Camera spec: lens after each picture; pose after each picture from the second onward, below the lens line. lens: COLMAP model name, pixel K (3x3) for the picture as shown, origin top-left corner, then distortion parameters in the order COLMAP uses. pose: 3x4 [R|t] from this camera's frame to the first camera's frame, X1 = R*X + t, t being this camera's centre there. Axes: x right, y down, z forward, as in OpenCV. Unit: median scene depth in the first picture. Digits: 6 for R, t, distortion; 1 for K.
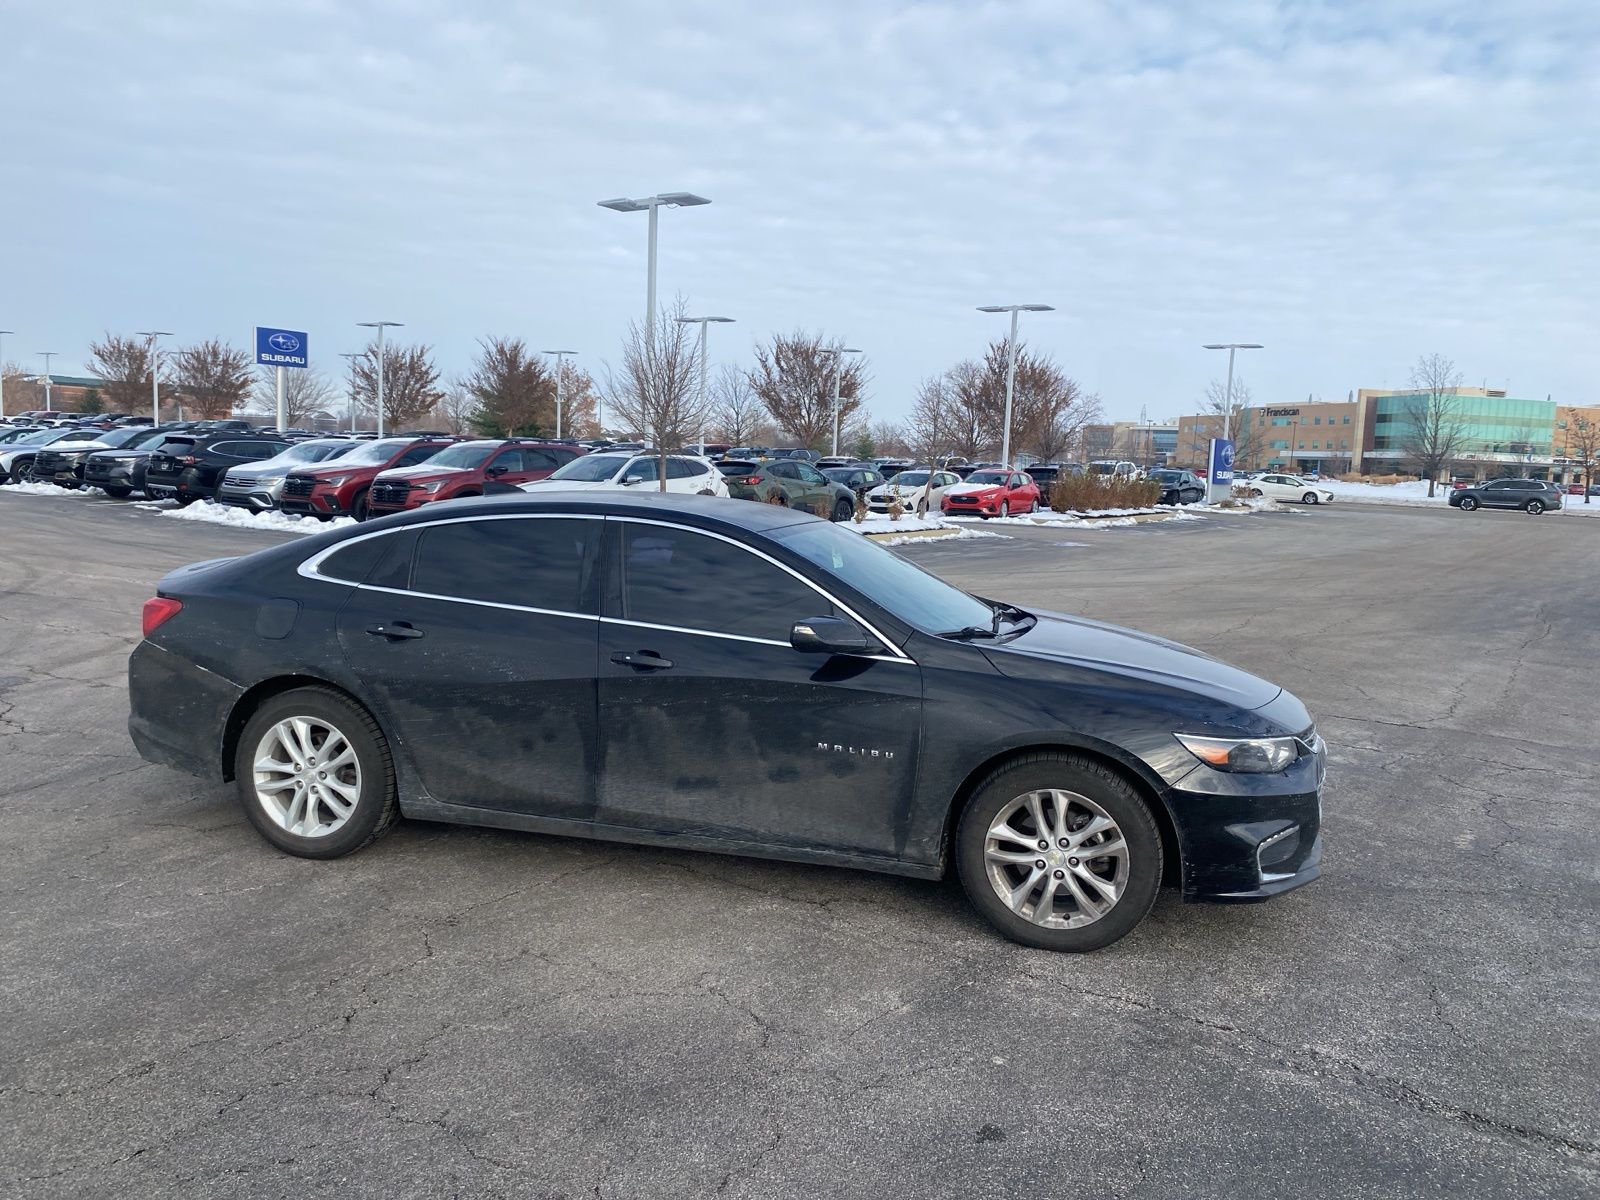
lens RADIAL K [[1204.7, 0, 813.6], [0, 1204.7, 612.7], [0, 0, 1]] dist [0.042907, -0.061953]
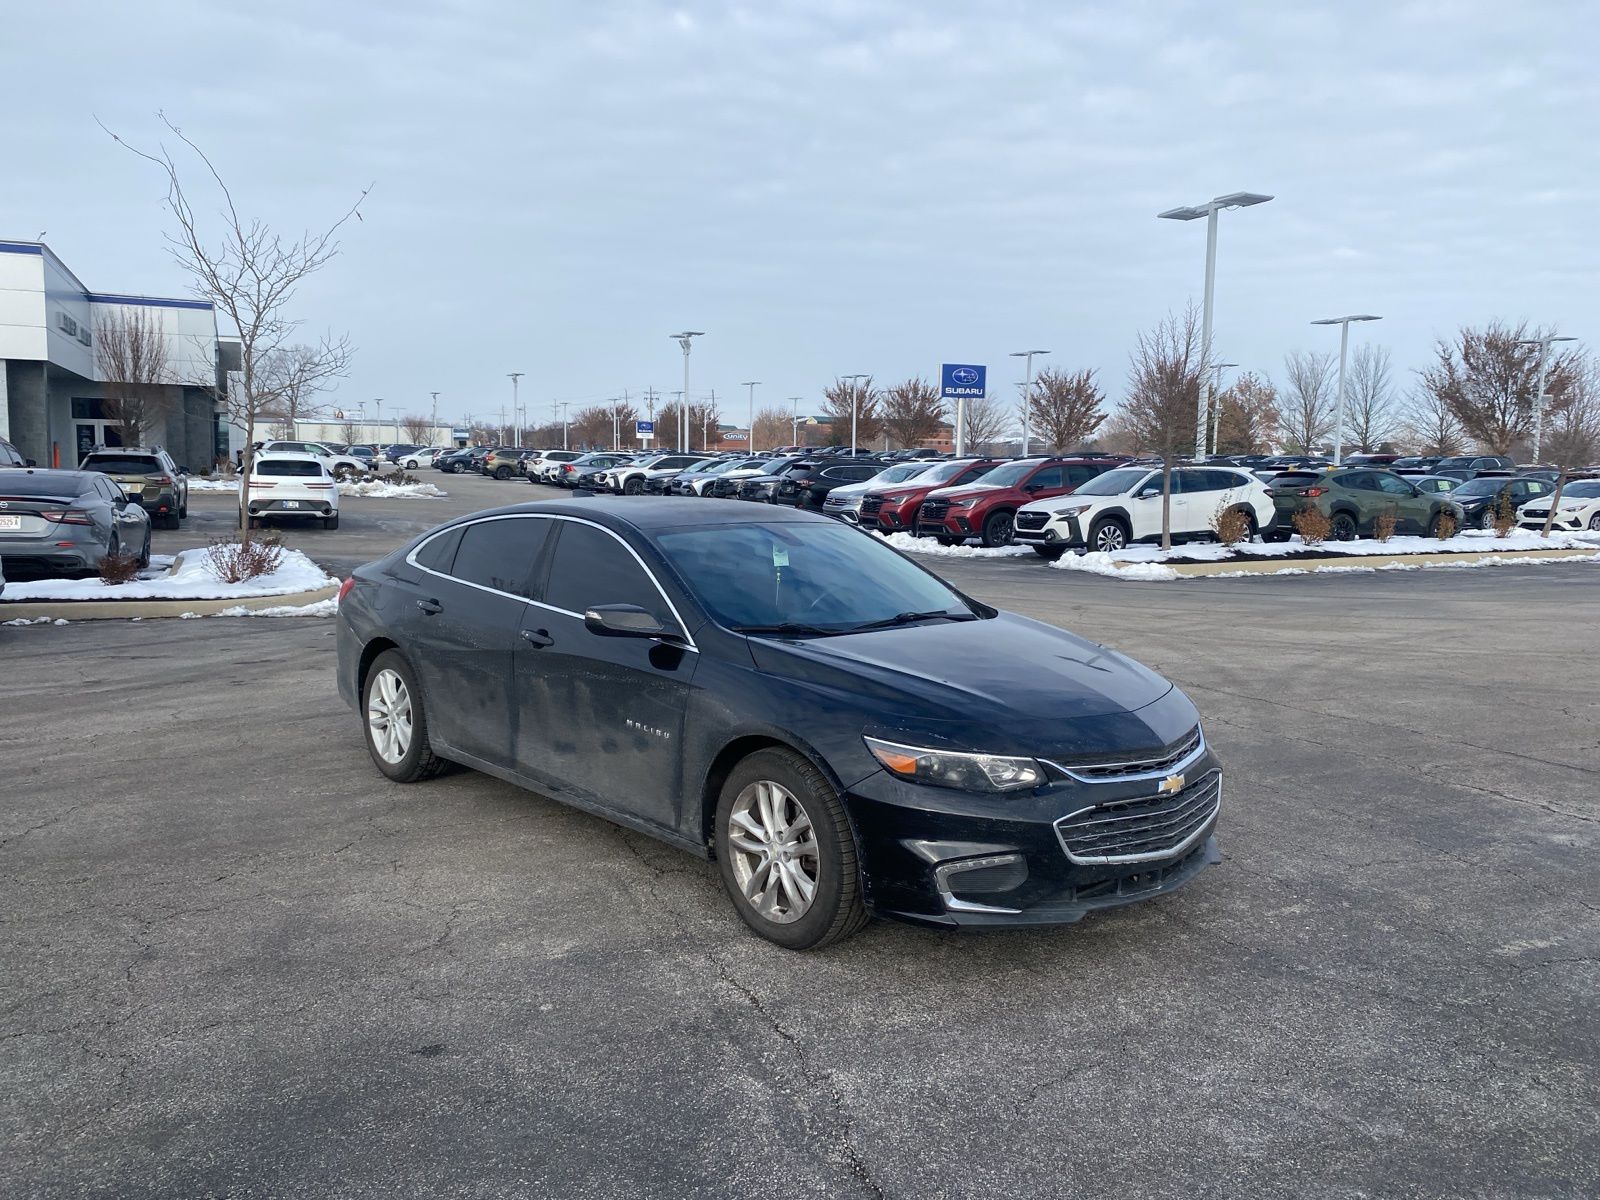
lens RADIAL K [[1204.7, 0, 812.2], [0, 1204.7, 600.8], [0, 0, 1]] dist [0.042907, -0.061953]
pose [[0.845626, 0.035381, -0.532602, 0.564893], [-0.049019, 0.998732, -0.011483, 0.003204], [0.531520, 0.035818, 0.846288, 0.117558]]
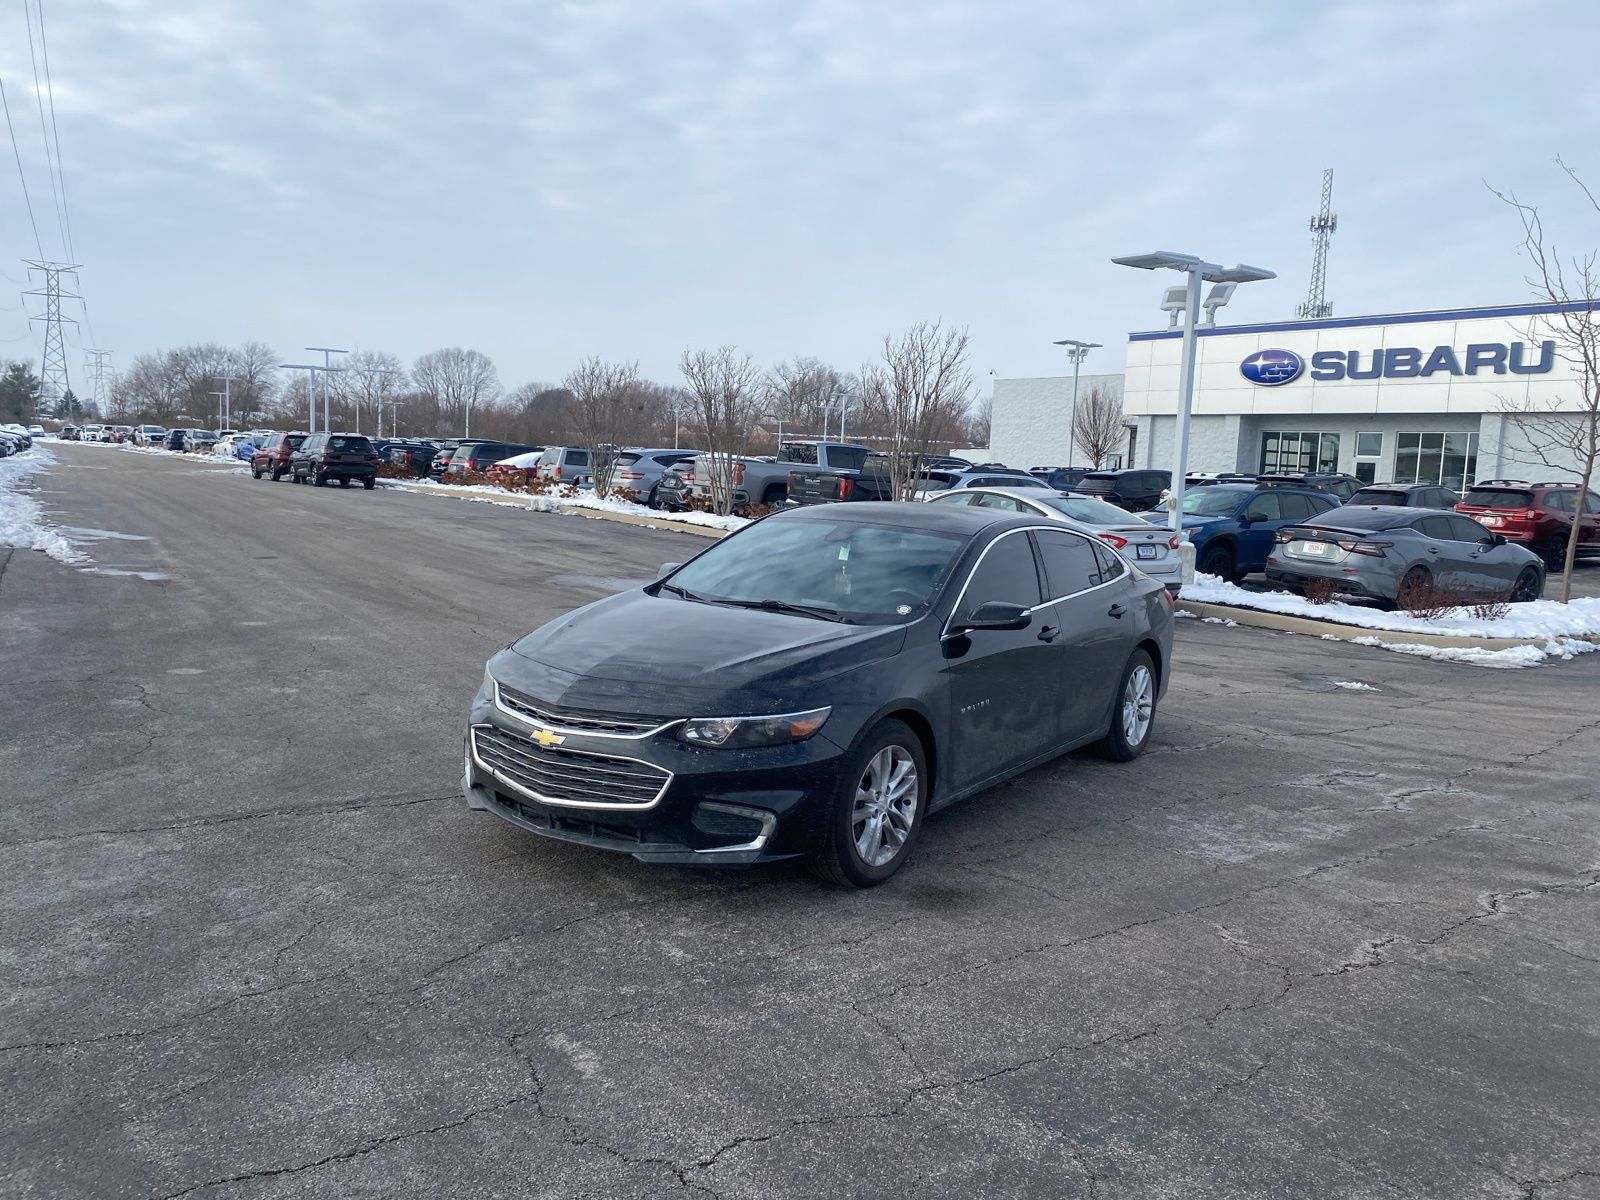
lens RADIAL K [[1204.7, 0, 813.1], [0, 1204.7, 607.3], [0, 0, 1]] dist [0.042907, -0.061953]
pose [[-0.349871, 0.056532, -0.935091, 1.059929], [-0.171564, 0.977429, 0.123284, -0.123915], [0.920954, 0.203562, -0.332275, 1.281649]]
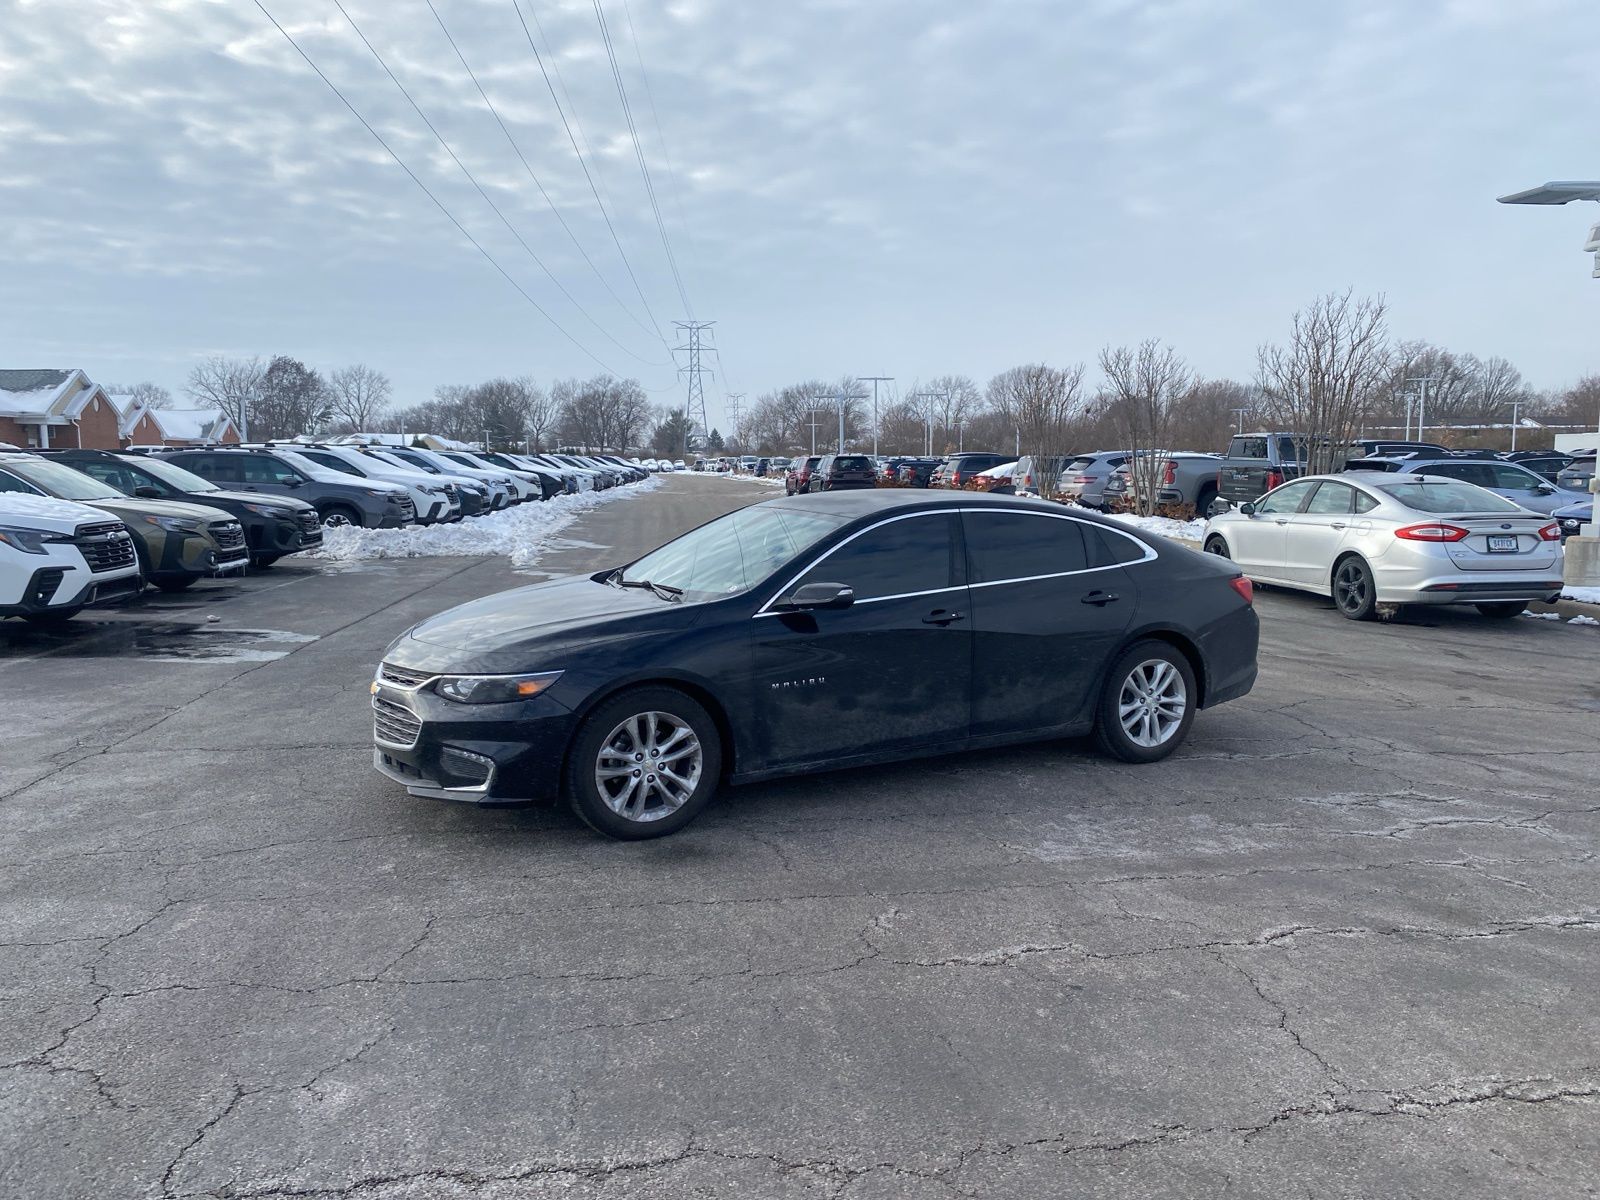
lens RADIAL K [[1204.7, 0, 811.8], [0, 1204.7, 608.1], [0, 0, 1]] dist [0.042907, -0.061953]
pose [[-0.734550, 0.043708, -0.677145, 0.771461], [-0.110167, 0.977001, 0.182569, -0.192039], [0.669551, 0.208705, -0.712842, 1.800853]]
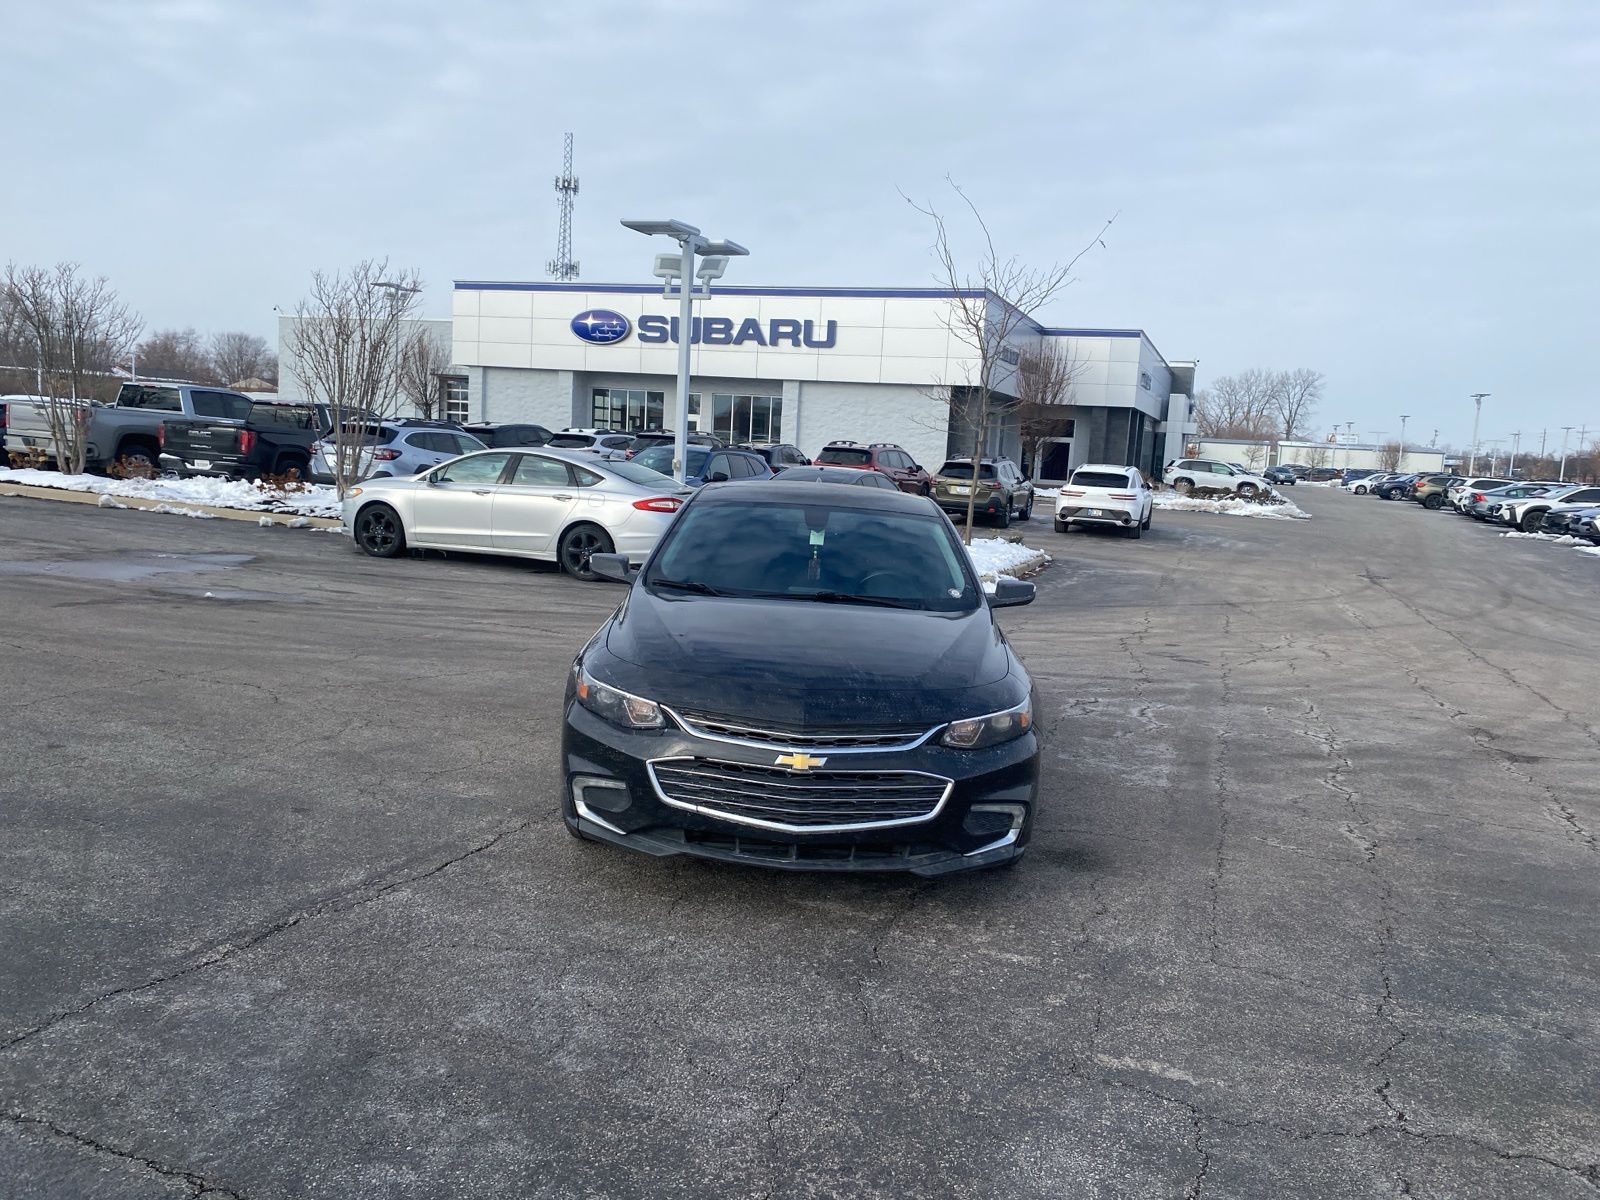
lens RADIAL K [[1204.7, 0, 812.7], [0, 1204.7, 608.2], [0, 0, 1]] dist [0.042907, -0.061953]
pose [[0.232591, 0.100611, -0.967357, 1.069297], [-0.166437, 0.984080, 0.062332, -0.045407], [0.958228, 0.146506, 0.245633, 0.672224]]
